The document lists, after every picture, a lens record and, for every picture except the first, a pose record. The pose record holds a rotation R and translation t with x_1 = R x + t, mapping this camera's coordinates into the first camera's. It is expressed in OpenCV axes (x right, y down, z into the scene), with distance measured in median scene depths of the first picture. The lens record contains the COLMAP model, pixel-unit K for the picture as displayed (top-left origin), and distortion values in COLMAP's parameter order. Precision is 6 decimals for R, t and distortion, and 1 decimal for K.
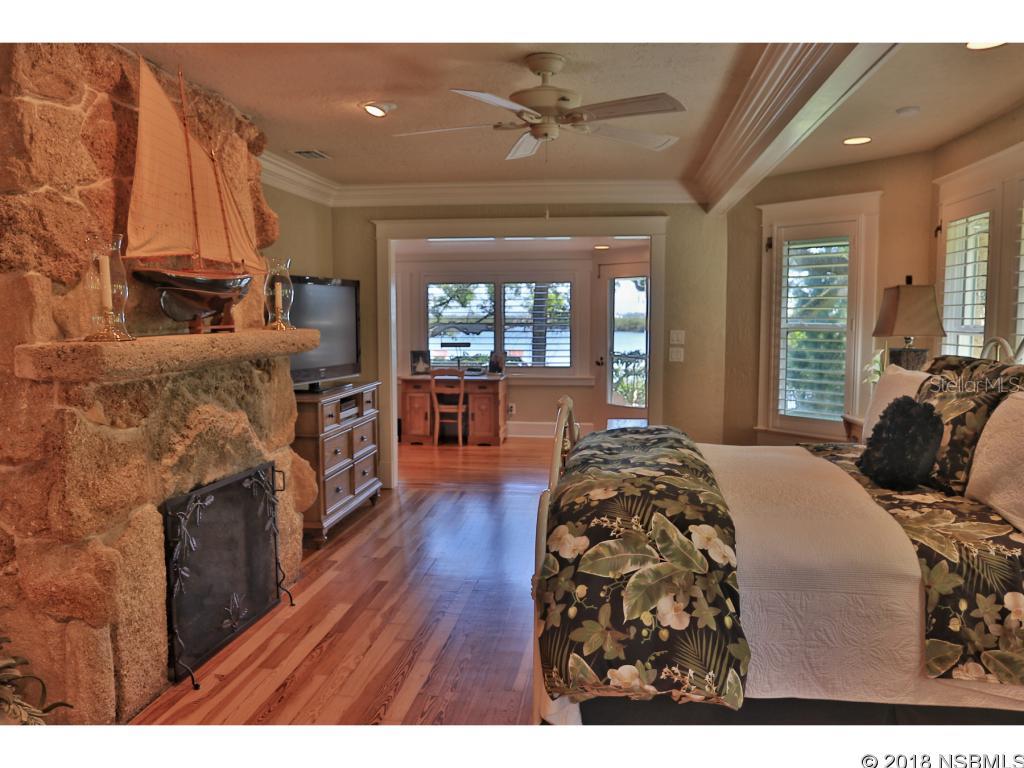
lens RADIAL K [[795.6, 0, 509.4], [0, 795.6, 388.2], [0, 0, 1]] dist [-0.110109, 0.074810]
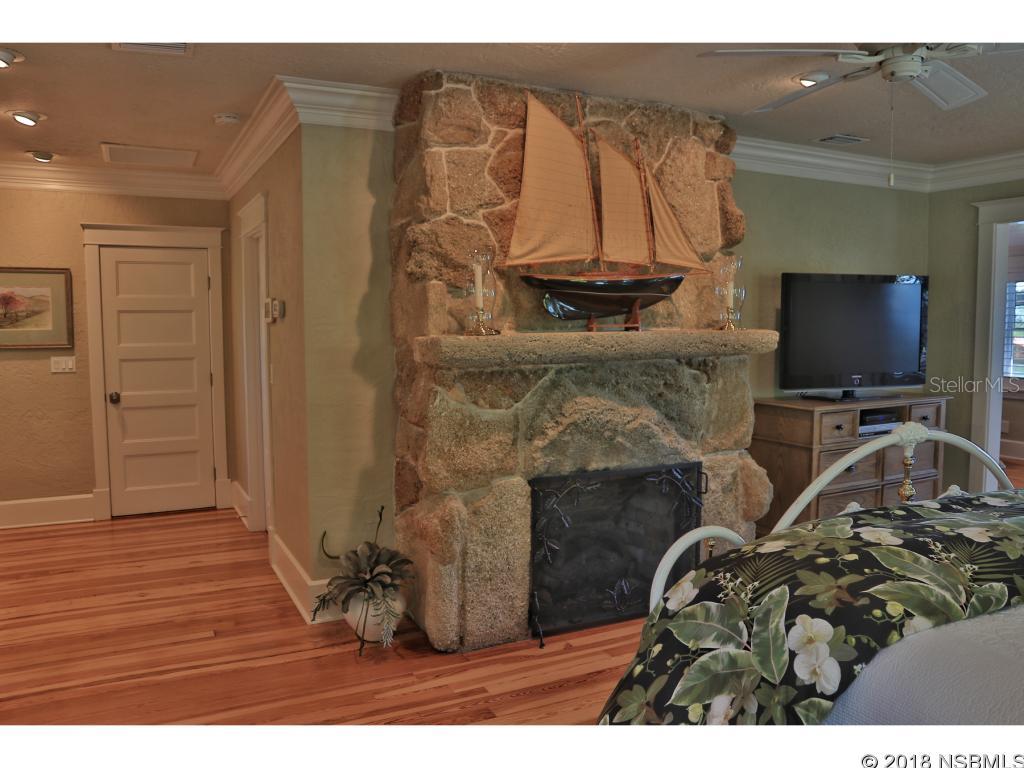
lens RADIAL K [[795.6, 0, 507.9], [0, 795.6, 384.0], [0, 0, 1]] dist [-0.110109, 0.074810]
pose [[0.564906, 0.064072, -0.822664, 0.513868], [-0.071561, 0.997029, 0.028512, -0.022687], [0.822047, 0.042764, 0.567812, 0.319627]]
